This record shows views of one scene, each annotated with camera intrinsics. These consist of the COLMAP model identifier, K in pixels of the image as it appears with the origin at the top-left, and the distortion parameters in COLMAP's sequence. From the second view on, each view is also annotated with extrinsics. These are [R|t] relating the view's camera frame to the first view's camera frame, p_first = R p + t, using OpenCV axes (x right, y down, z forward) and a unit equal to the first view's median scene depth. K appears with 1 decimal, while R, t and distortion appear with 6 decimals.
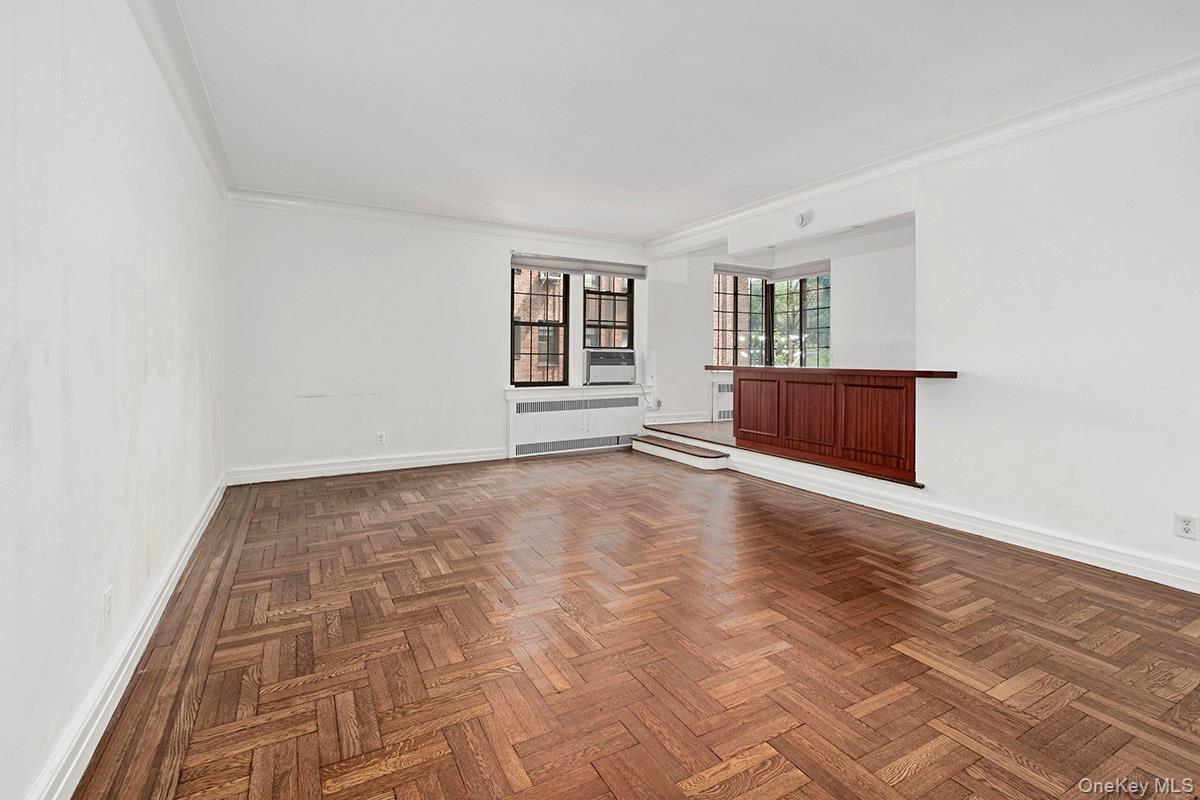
lens RADIAL K [[525.0, 0, 594.0], [0, 525.0, 363.6], [0, 0, 1]] dist [0.002899, -0.001371]
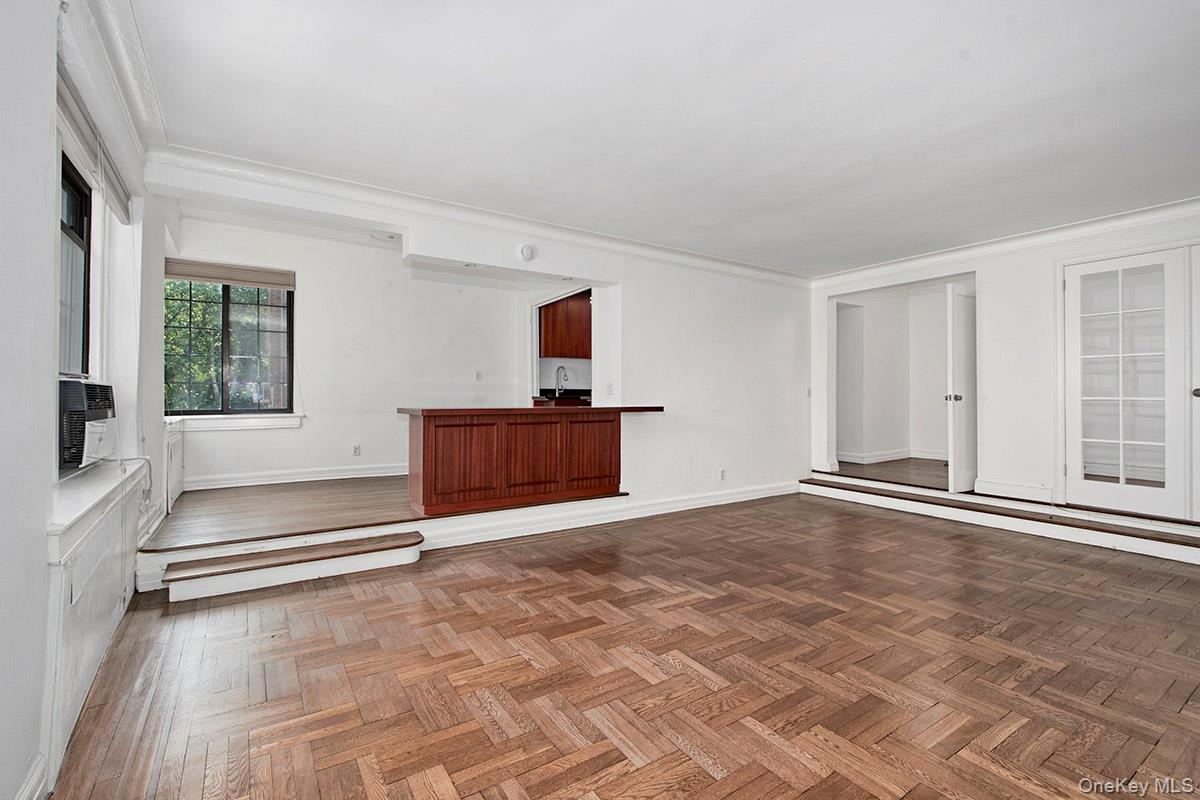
lens RADIAL K [[525.0, 0, 574.9], [0, 525.0, 394.7], [0, 0, 1]] dist [0.002899, -0.001371]
pose [[-0.050540, -0.002187, 0.998720, -0.476381], [0.010668, 0.999939, 0.002730, -0.015004], [-0.998665, 0.010793, -0.050514, 0.821003]]
